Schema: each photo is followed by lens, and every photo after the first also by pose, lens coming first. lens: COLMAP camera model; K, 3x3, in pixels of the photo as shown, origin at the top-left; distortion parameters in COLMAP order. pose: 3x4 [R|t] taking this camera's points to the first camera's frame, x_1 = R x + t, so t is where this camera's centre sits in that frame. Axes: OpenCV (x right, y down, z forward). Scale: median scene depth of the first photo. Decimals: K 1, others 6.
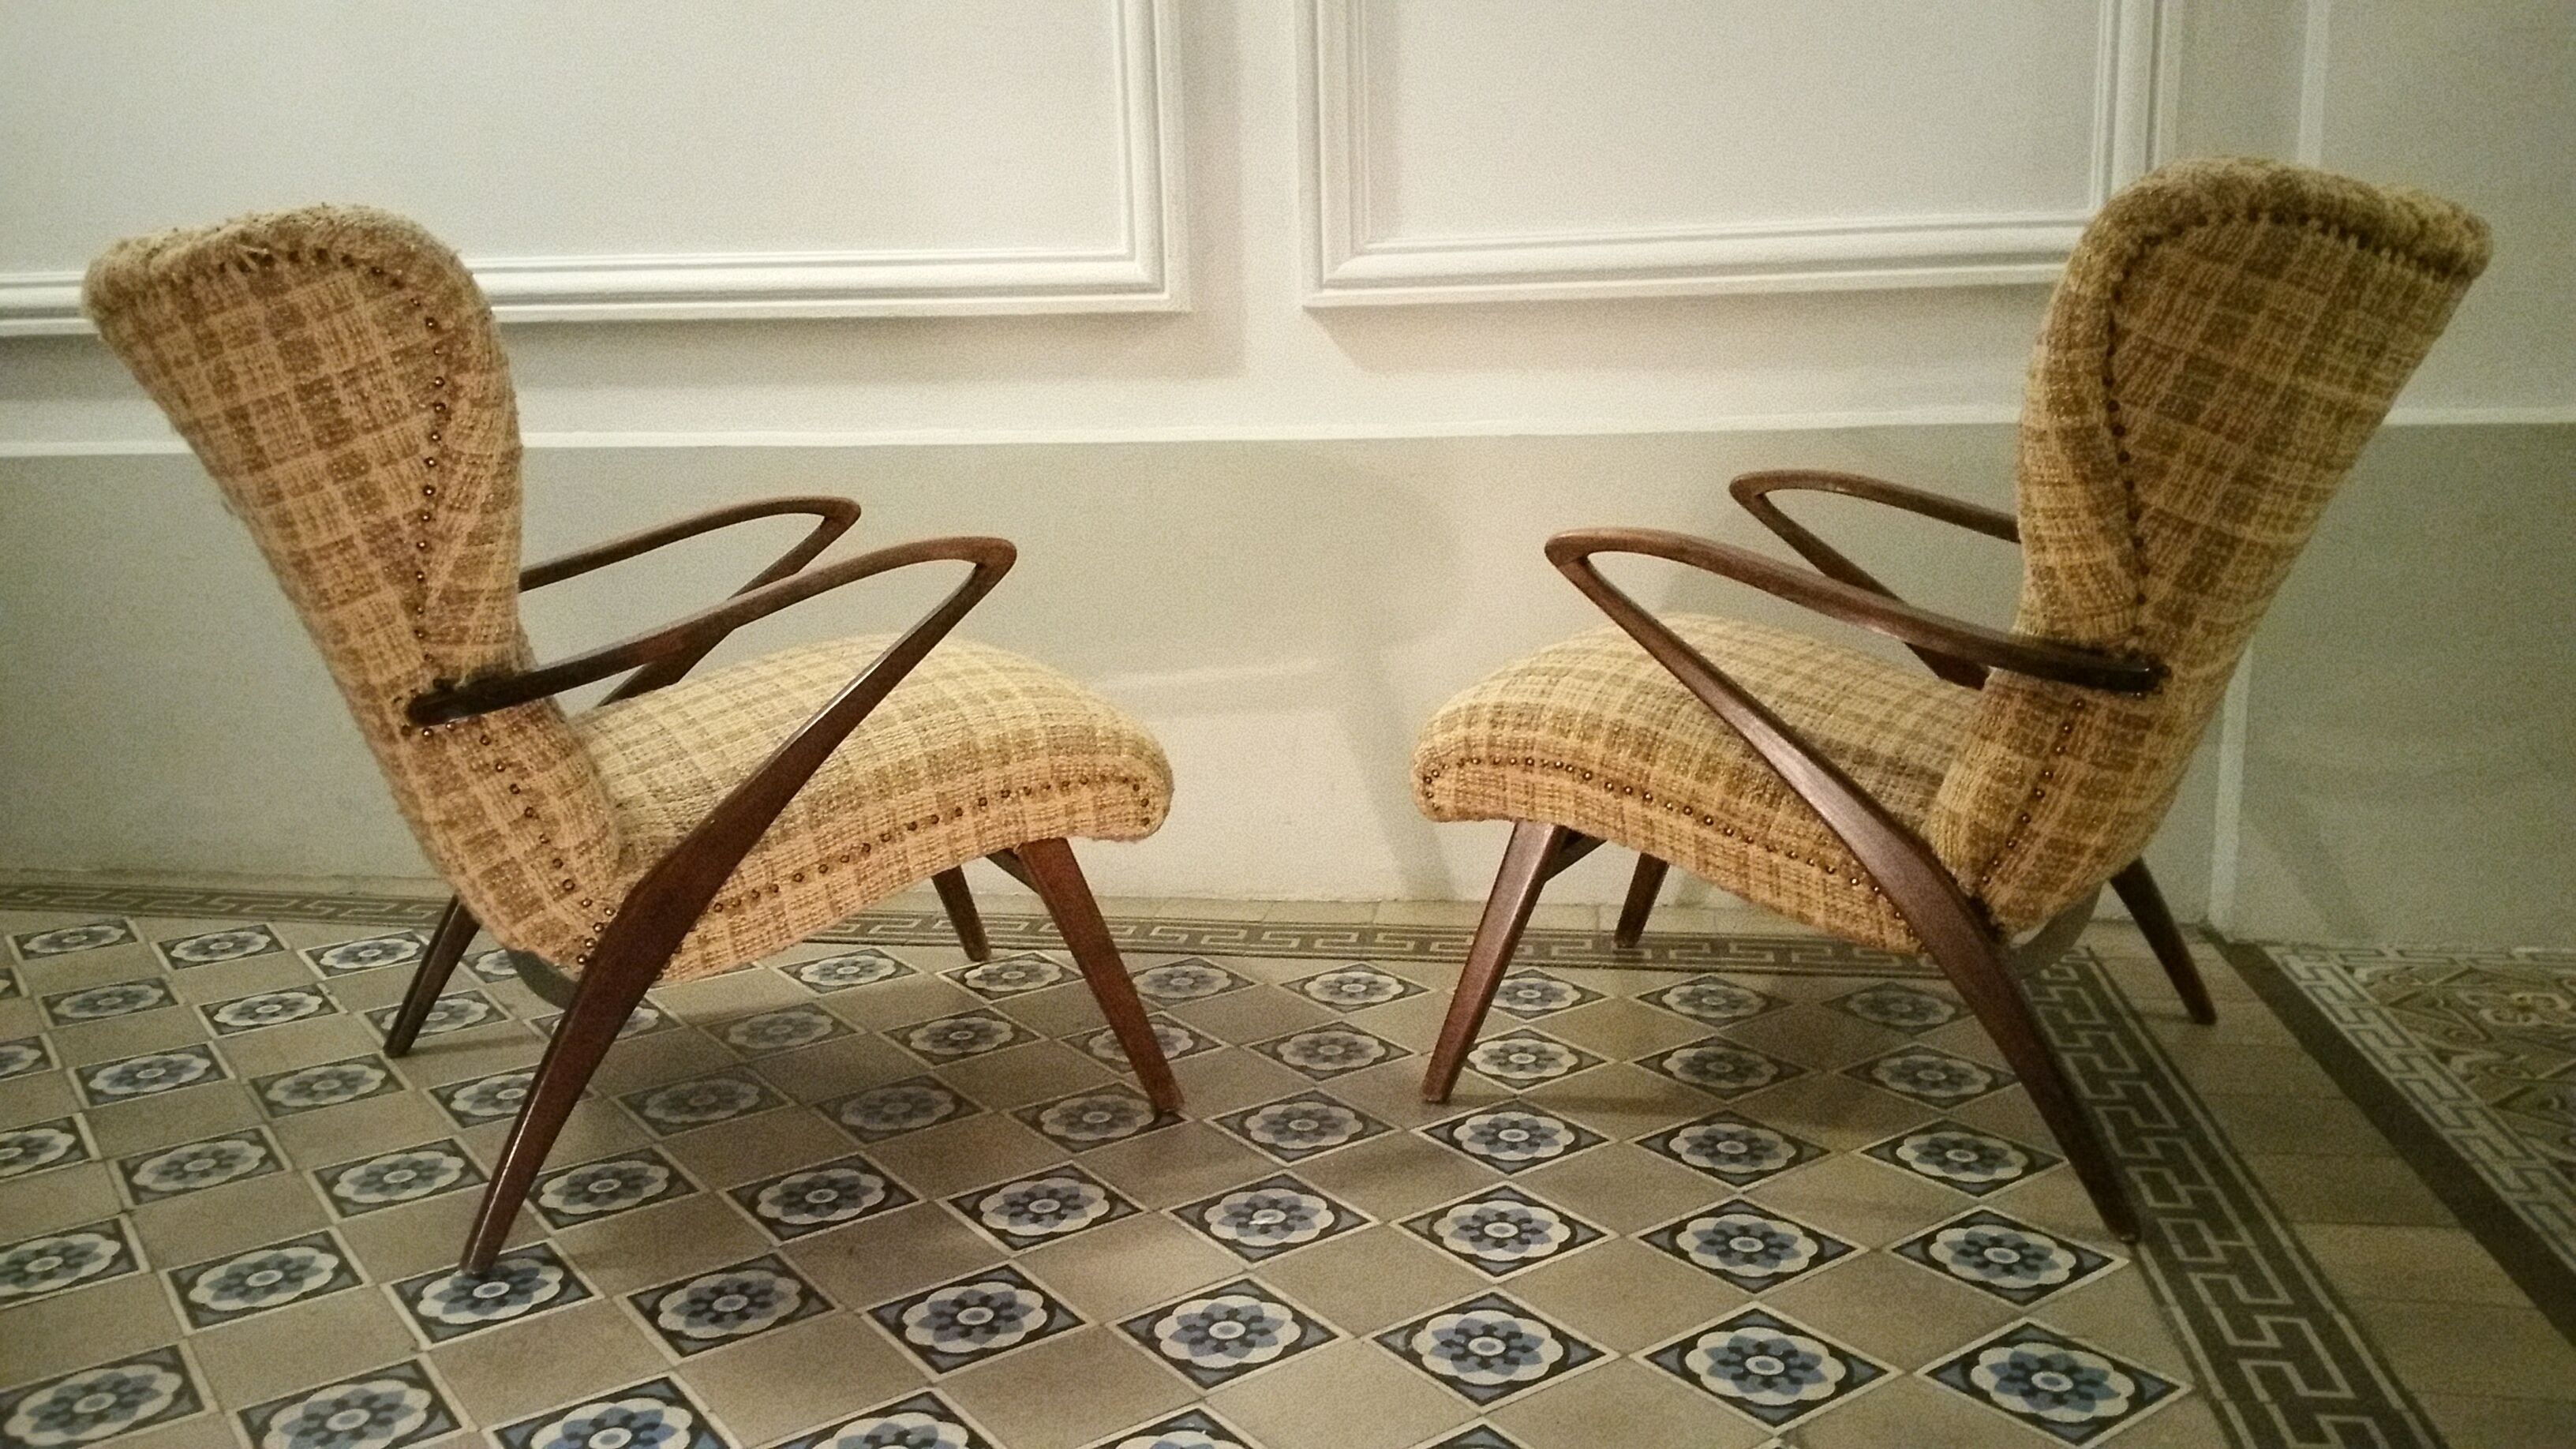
lens RADIAL K [[2100.9, 0, 1276.1], [0, 2100.9, 723.4], [0, 0, 1]] dist [0.099250, -0.193579]
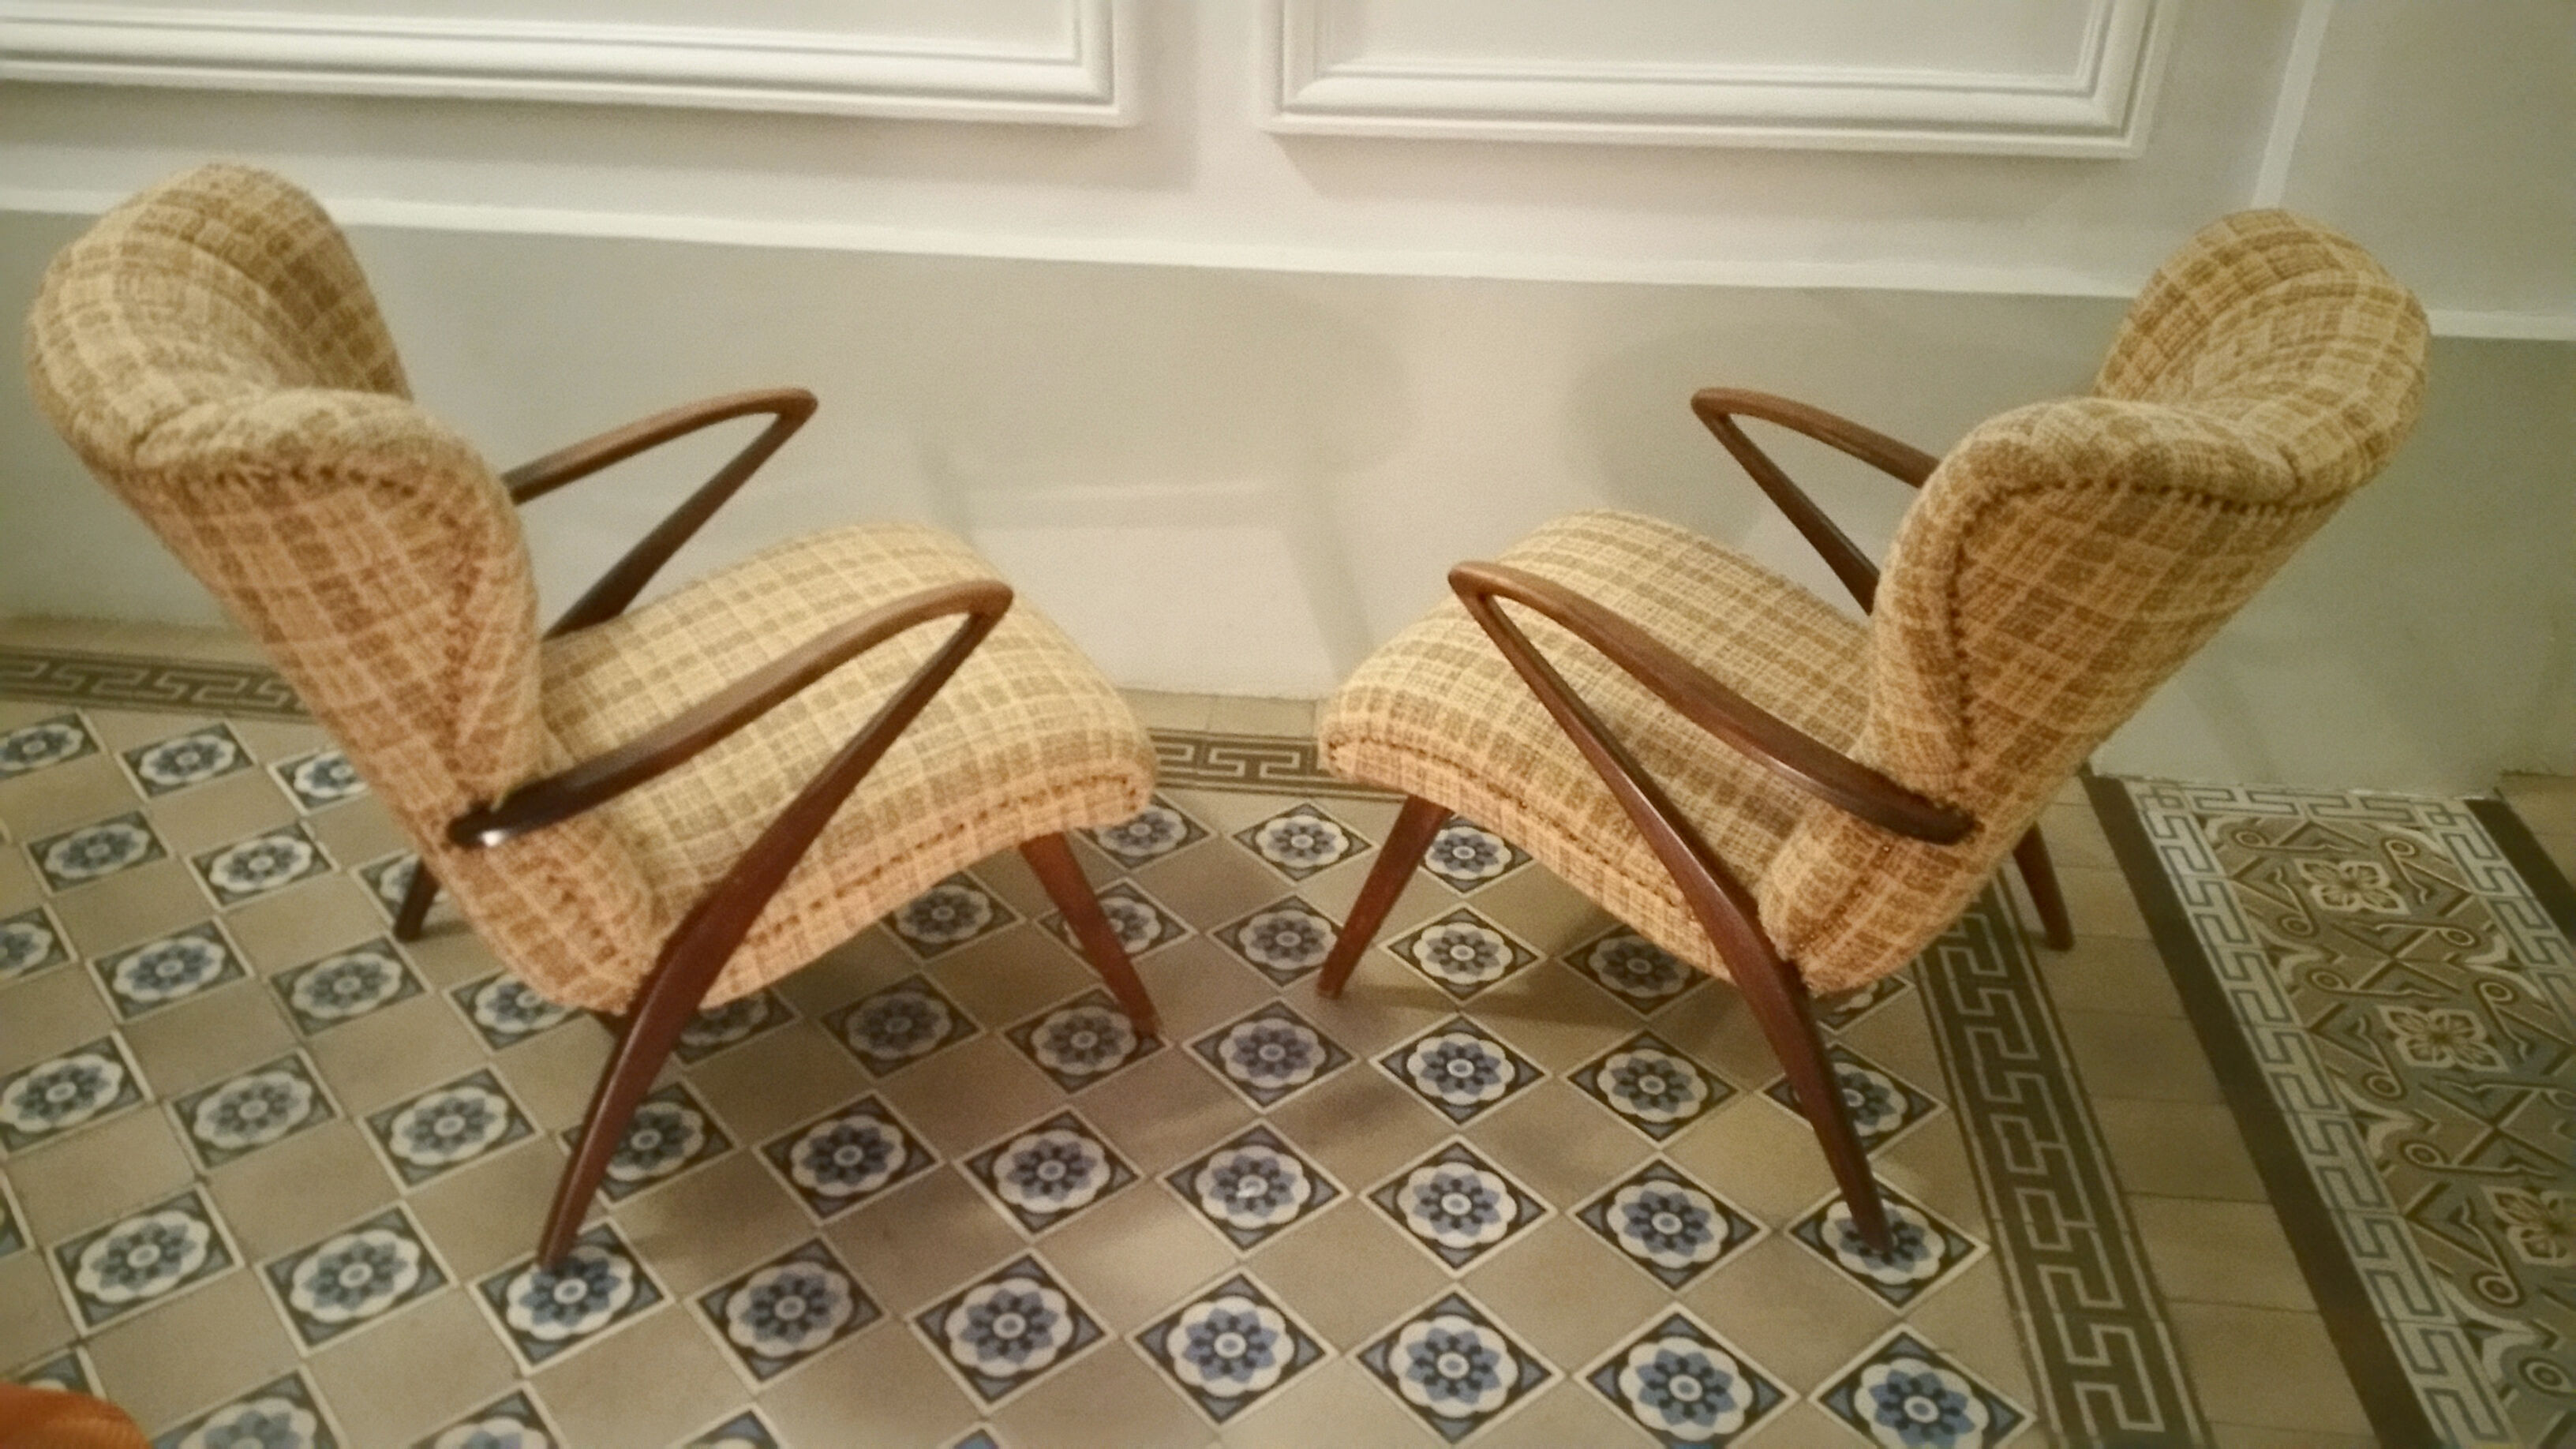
lens RADIAL K [[2100.9, 0, 1261.9], [0, 2100.9, 743.8], [0, 0, 1]] dist [0.099250, -0.193579]
pose [[0.997440, -0.000550, 0.071509, -0.077885], [-0.023768, 0.940576, 0.338751, -0.367475], [-0.067446, -0.339584, 0.938155, 0.016237]]
